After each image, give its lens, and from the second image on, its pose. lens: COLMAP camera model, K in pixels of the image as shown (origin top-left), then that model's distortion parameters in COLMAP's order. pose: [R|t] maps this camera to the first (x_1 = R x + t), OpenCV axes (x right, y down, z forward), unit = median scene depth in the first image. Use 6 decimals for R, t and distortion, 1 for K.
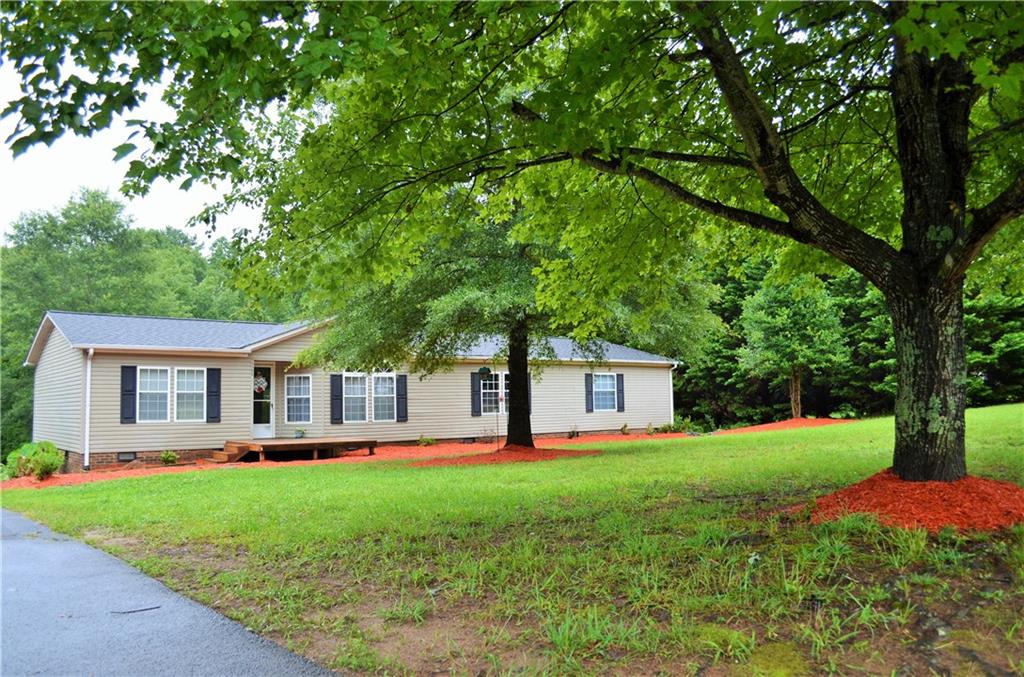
lens RADIAL K [[809.2, 0, 511.9], [0, 809.2, 334.4], [0, 0, 1]] dist [0.005126, 0.010331]
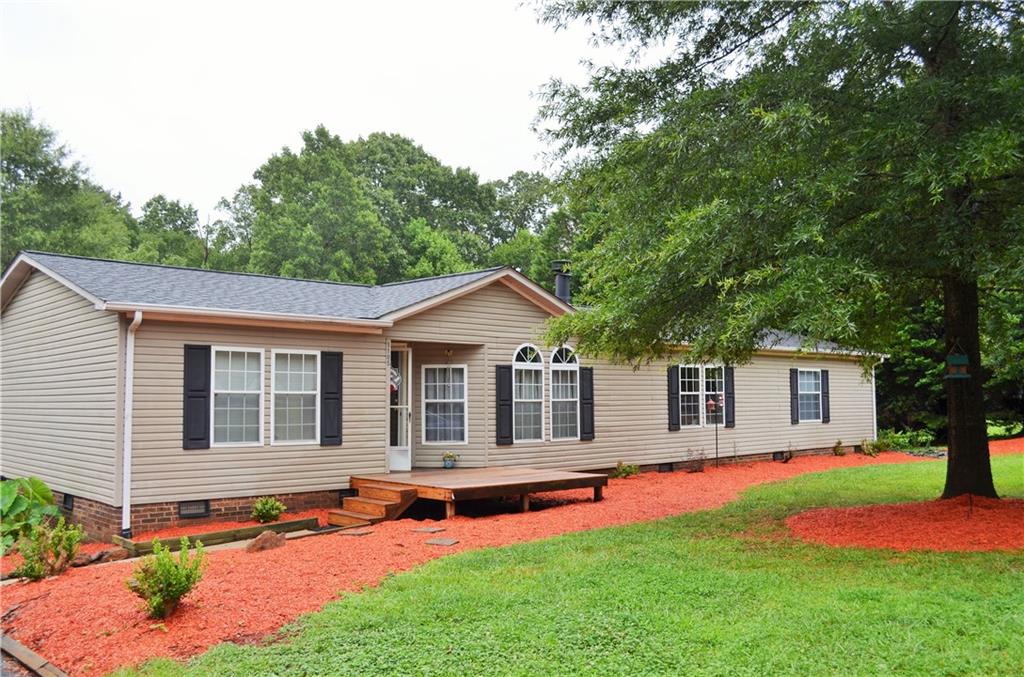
lens RADIAL K [[870.0, 0, 512.3], [0, 870.0, 343.5], [0, 0, 1]] dist [0.033532, 0.016843]
pose [[0.996018, 0.013370, 0.088144, -0.271209], [-0.014977, 0.999733, 0.017588, 0.020982], [-0.087885, -0.018838, 0.995952, 0.337321]]
